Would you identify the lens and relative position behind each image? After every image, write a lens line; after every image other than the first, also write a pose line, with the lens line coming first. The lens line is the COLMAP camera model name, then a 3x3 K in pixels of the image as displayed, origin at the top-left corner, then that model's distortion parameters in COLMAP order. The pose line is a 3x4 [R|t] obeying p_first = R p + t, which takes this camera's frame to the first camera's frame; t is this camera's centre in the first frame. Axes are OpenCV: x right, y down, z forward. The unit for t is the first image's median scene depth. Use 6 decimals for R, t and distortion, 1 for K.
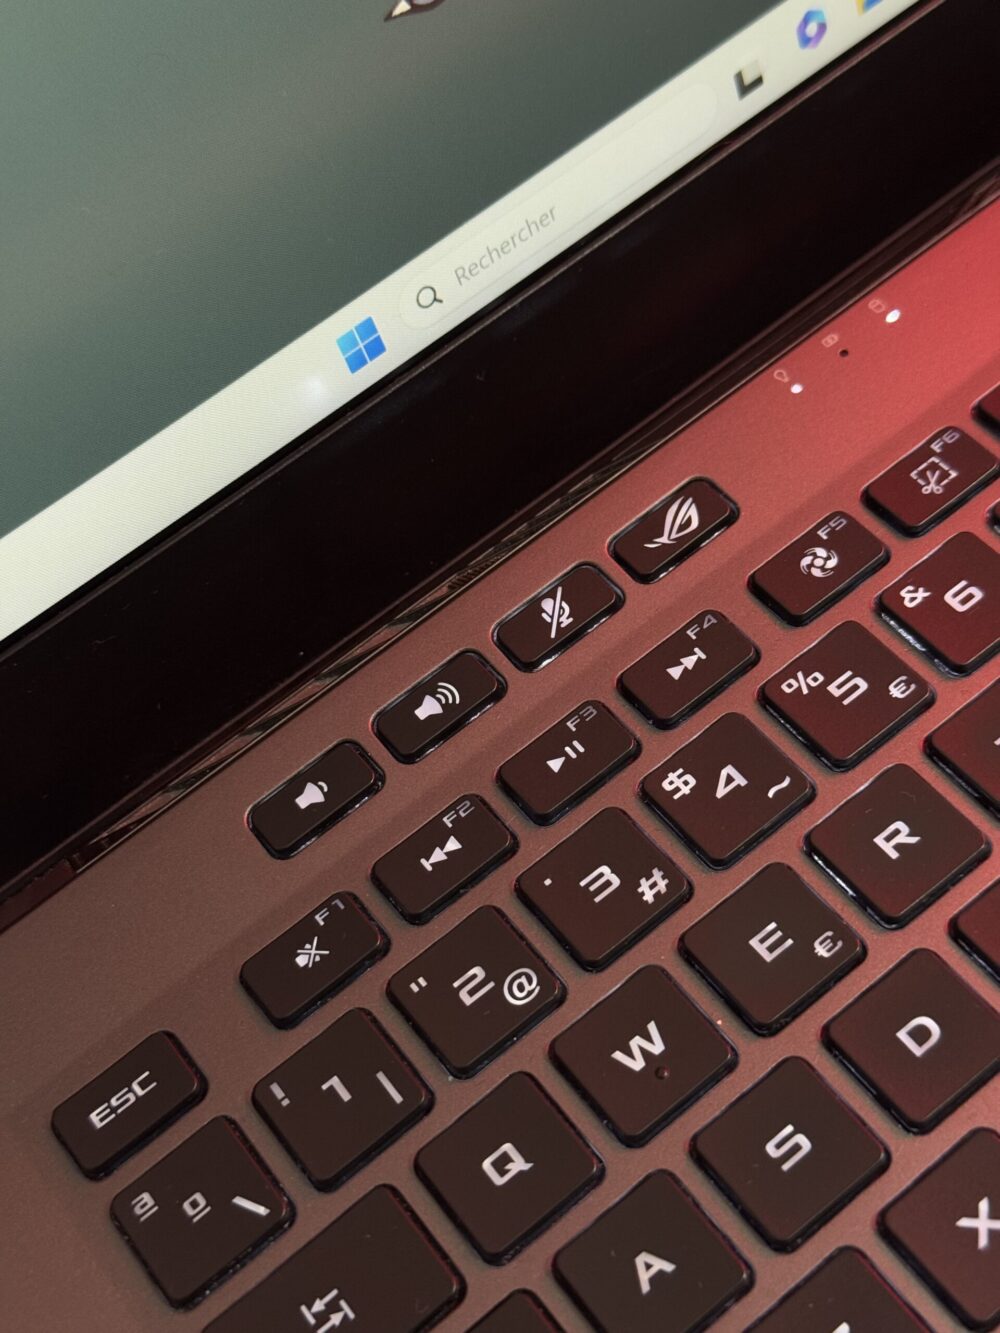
lens RADIAL K [[1983.8, 0, 496.8], [0, 1983.8, 638.6], [0, 0, 1]] dist [0.169274, -0.257648]
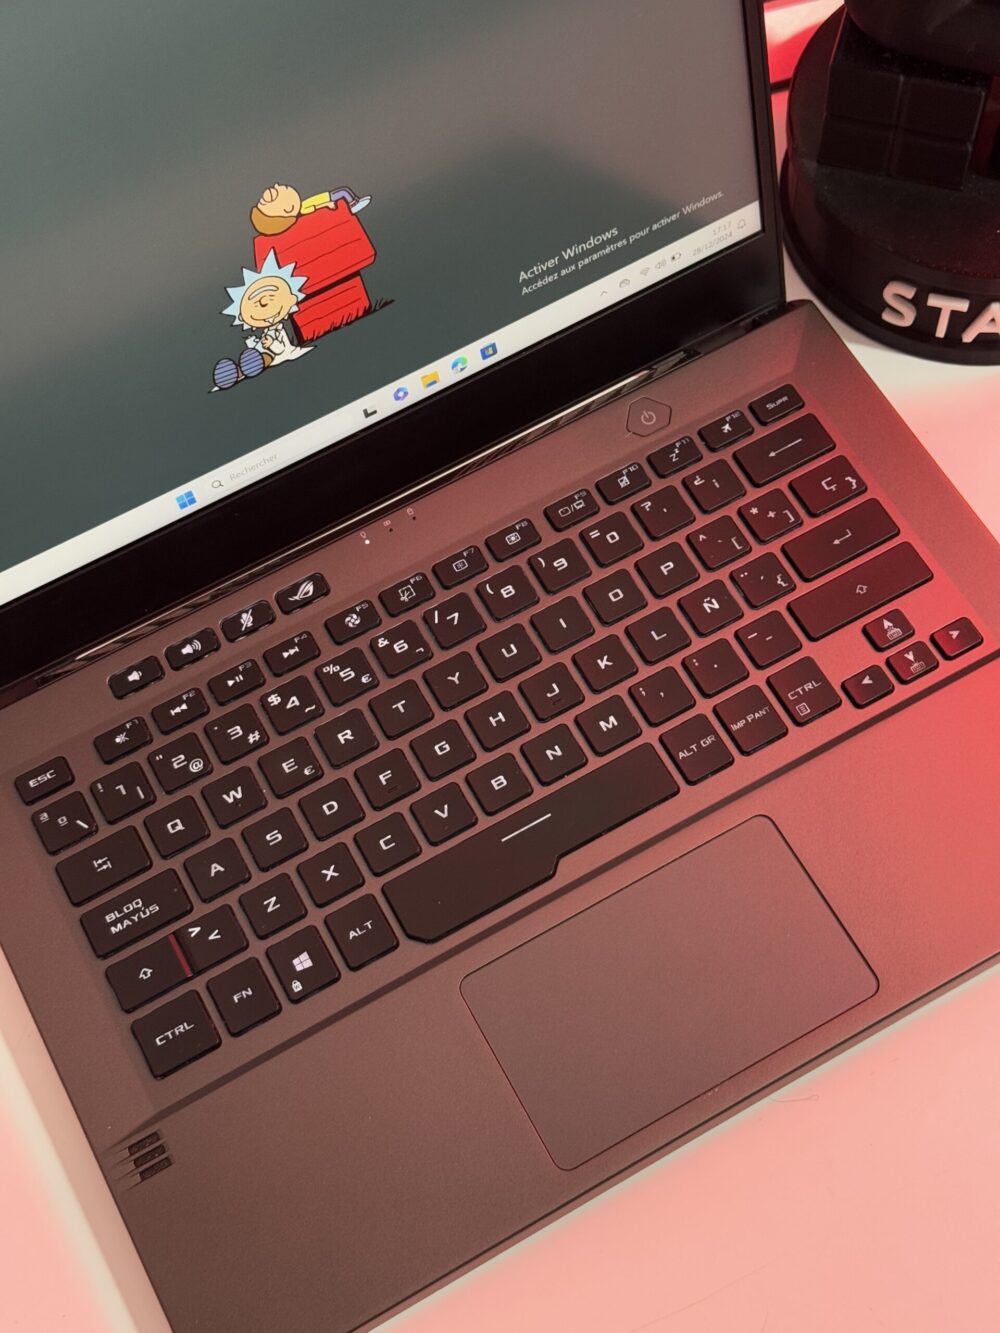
lens RADIAL K [[1983.8, 0, 496.8], [0, 1983.8, 638.6], [0, 0, 1]] dist [0.169274, -0.257648]
pose [[0.983156, 0.181791, 0.018897, 0.315842], [-0.182667, 0.973845, 0.135126, -0.411326], [0.006162, -0.136302, 0.990648, -1.567953]]
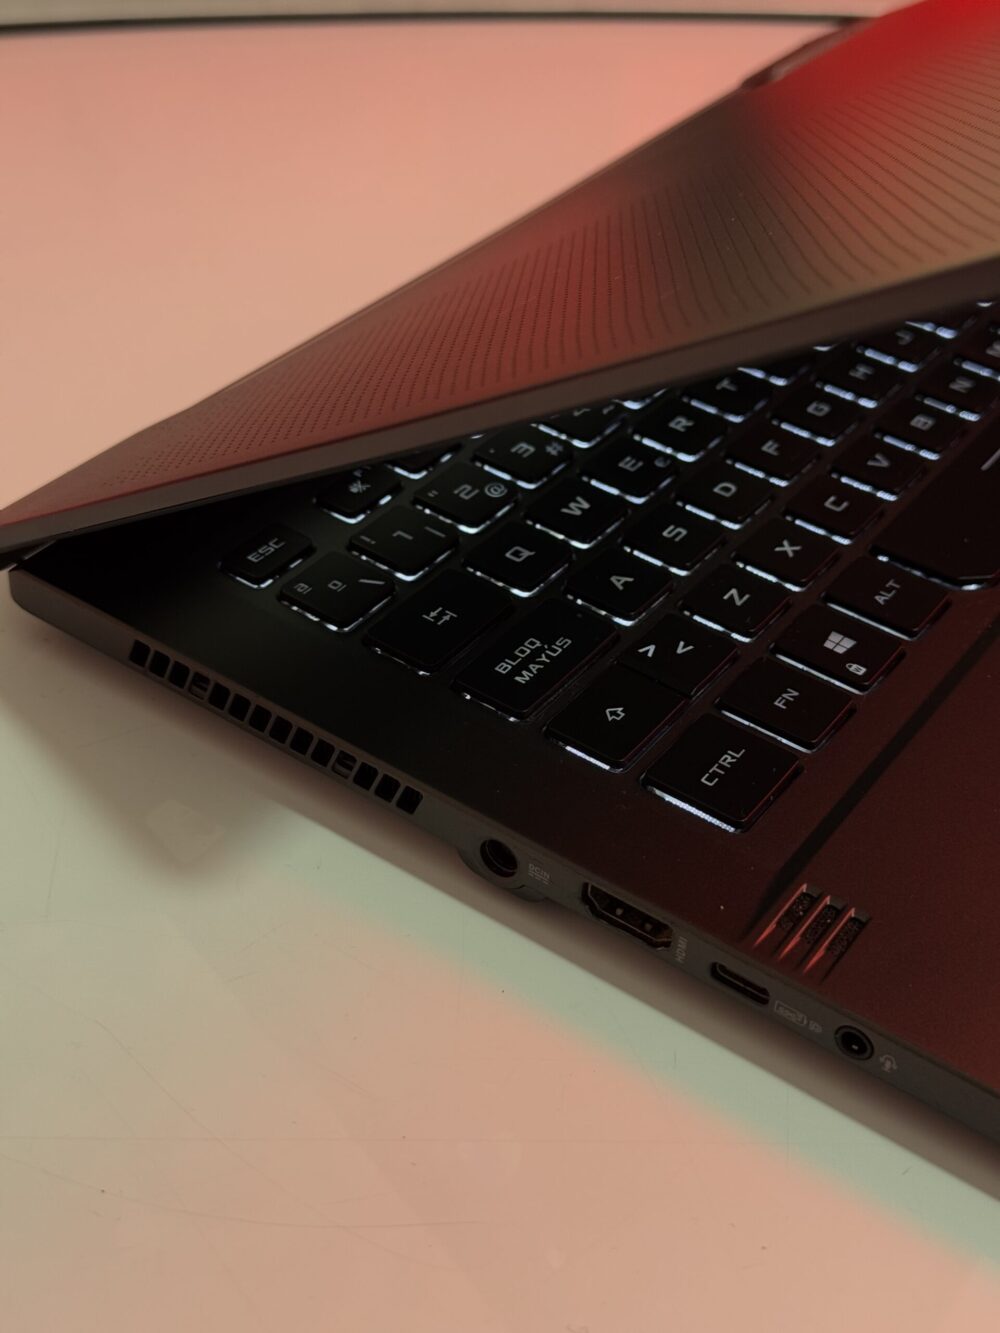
lens RADIAL K [[1983.8, 0, 496.8], [0, 1983.8, 638.6], [0, 0, 1]] dist [0.169274, -0.257648]
pose [[0.925384, -0.001791, 0.379028, -0.583801], [0.135689, 0.935281, -0.326861, 0.792857], [-0.353912, 0.353901, 0.865737, -0.357188]]
